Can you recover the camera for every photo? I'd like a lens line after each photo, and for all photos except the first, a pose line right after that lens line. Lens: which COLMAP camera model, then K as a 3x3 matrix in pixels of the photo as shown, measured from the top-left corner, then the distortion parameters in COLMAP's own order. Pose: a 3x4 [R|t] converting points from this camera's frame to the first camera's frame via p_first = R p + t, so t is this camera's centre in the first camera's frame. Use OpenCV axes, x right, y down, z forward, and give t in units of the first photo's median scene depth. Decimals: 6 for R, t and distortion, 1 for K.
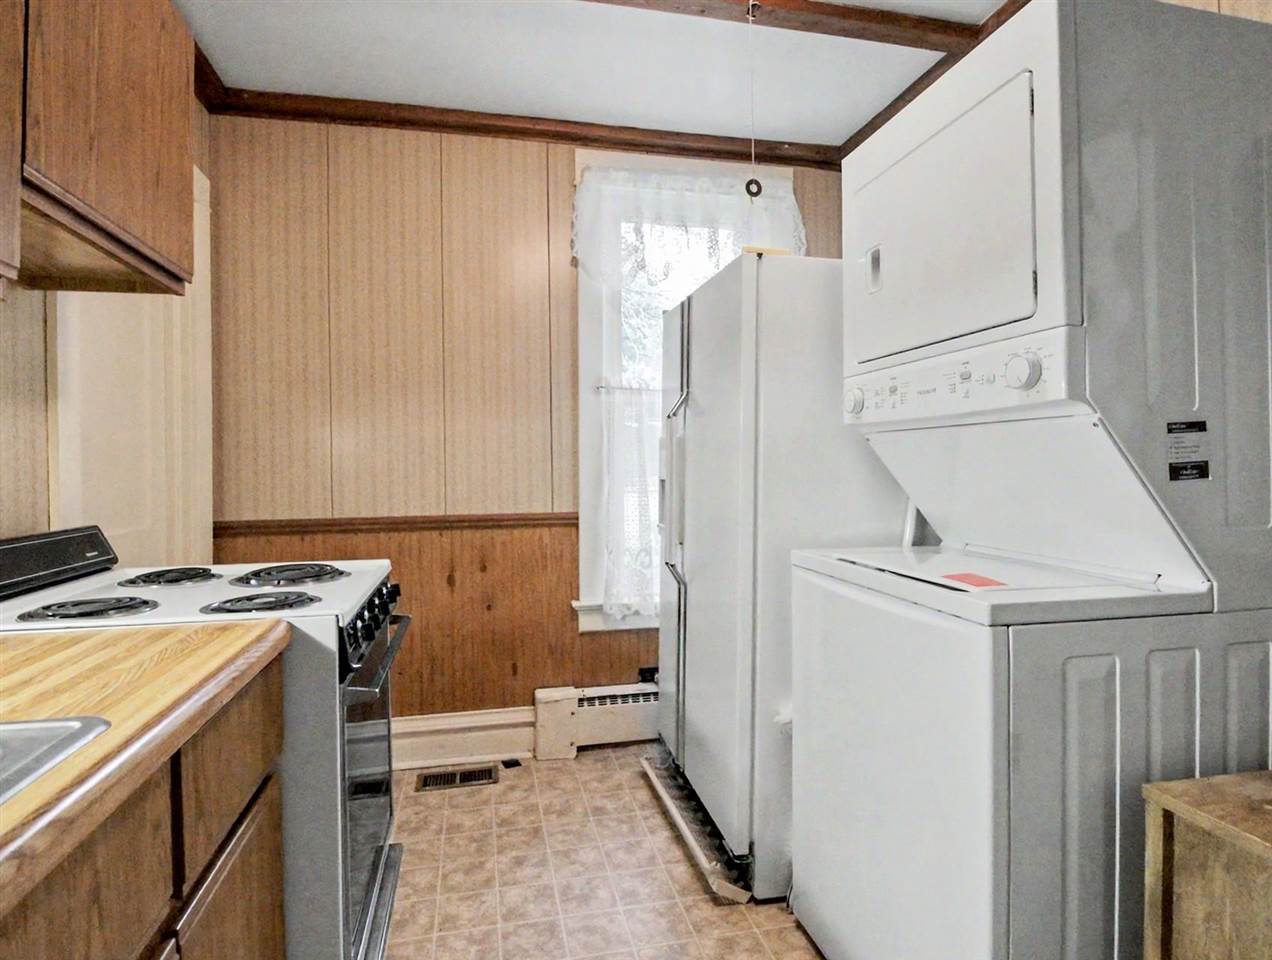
lens RADIAL K [[684.1, 0, 636.0], [0, 684.1, 480.0], [0, 0, 1]] dist [0.003243, 0.000309]
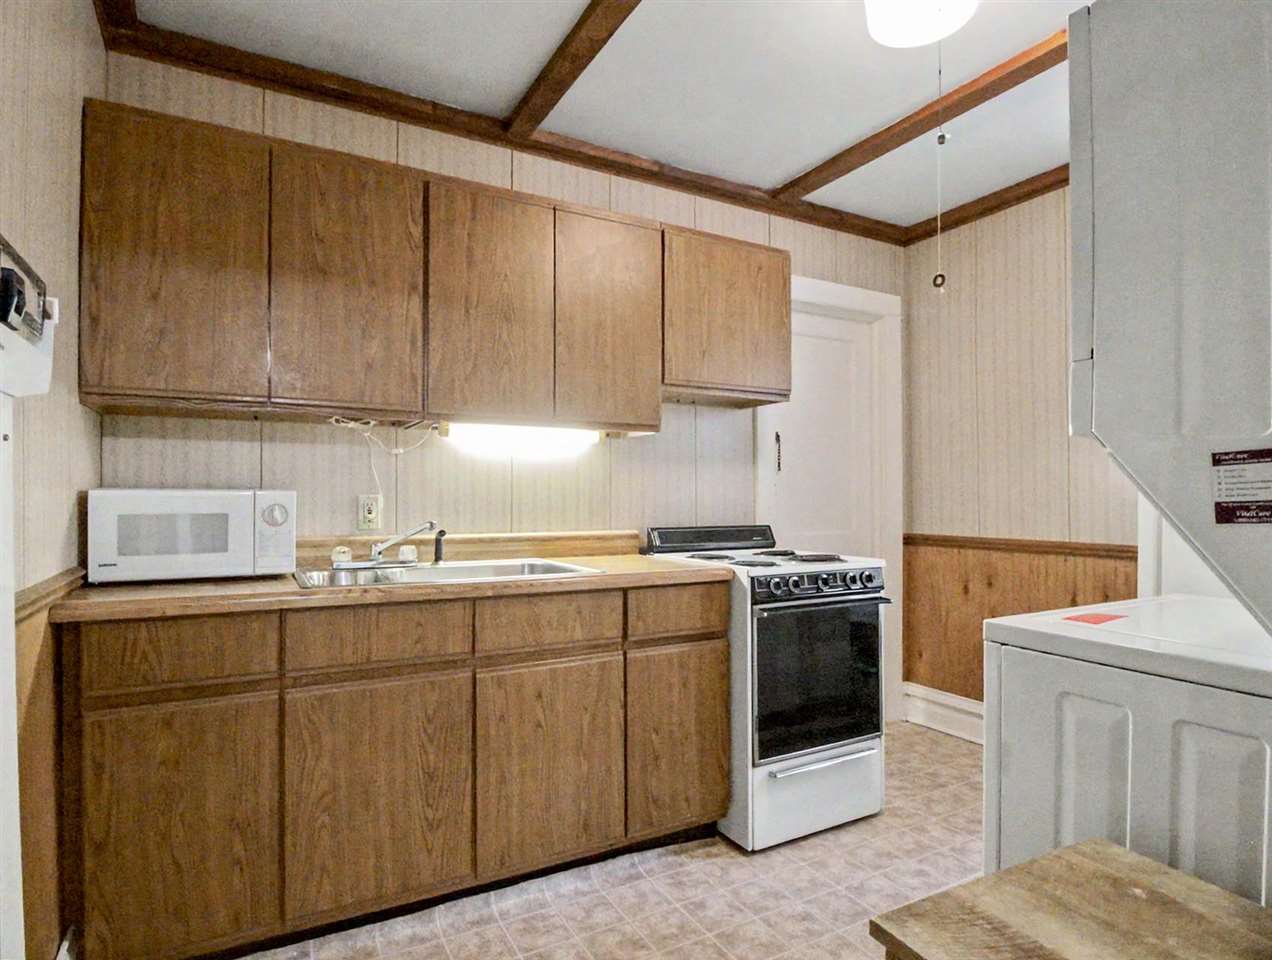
lens RADIAL K [[721.6, 0, 636.0], [0, 721.6, 480.0], [0, 0, 1]] dist [-0.000802, -0.000366]
pose [[0.285874, -0.014704, -0.958154, 0.742260], [-0.018255, 0.999617, -0.020787, -0.010950], [0.958093, 0.023434, 0.285496, 0.051737]]
